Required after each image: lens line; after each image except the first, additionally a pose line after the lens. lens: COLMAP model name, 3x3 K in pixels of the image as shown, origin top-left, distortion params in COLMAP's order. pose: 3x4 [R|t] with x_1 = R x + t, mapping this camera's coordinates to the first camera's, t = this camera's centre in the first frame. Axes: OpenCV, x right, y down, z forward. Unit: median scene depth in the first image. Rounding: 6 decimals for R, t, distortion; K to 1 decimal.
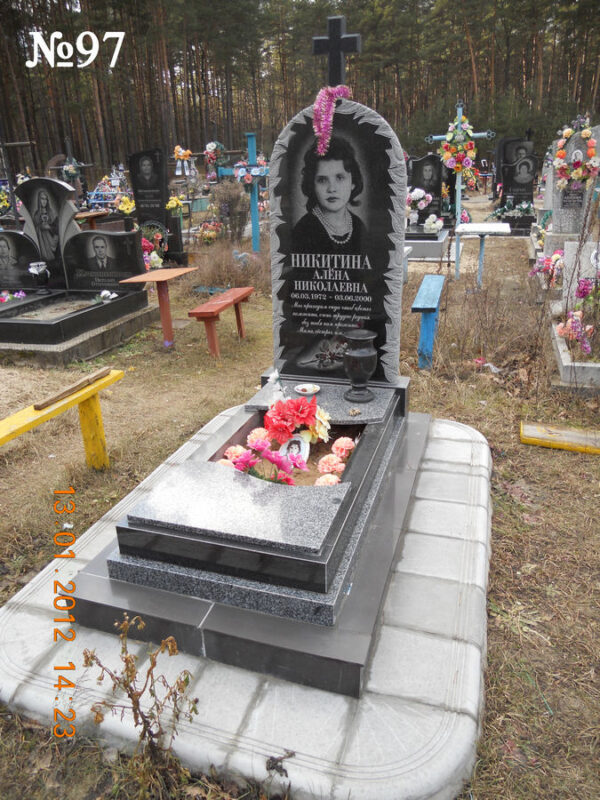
lens RADIAL K [[616.1, 0, 301.0], [0, 616.1, 400.7], [0, 0, 1]] dist [-0.037117, 0.006148]
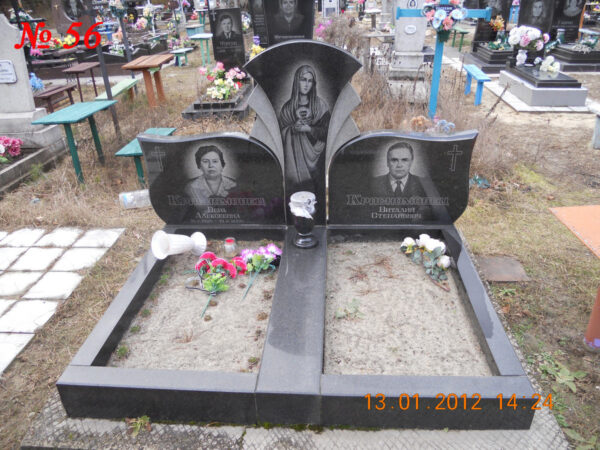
lens RADIAL K [[462.1, 0, 300.5], [0, 462.1, 225.7], [0, 0, 1]] dist [-0.037117, 0.006148]
pose [[0.975545, -0.096147, 0.197654, -0.512508], [0.072225, 0.989540, 0.124878, -0.247620], [-0.207593, -0.107548, 0.972285, 0.568804]]
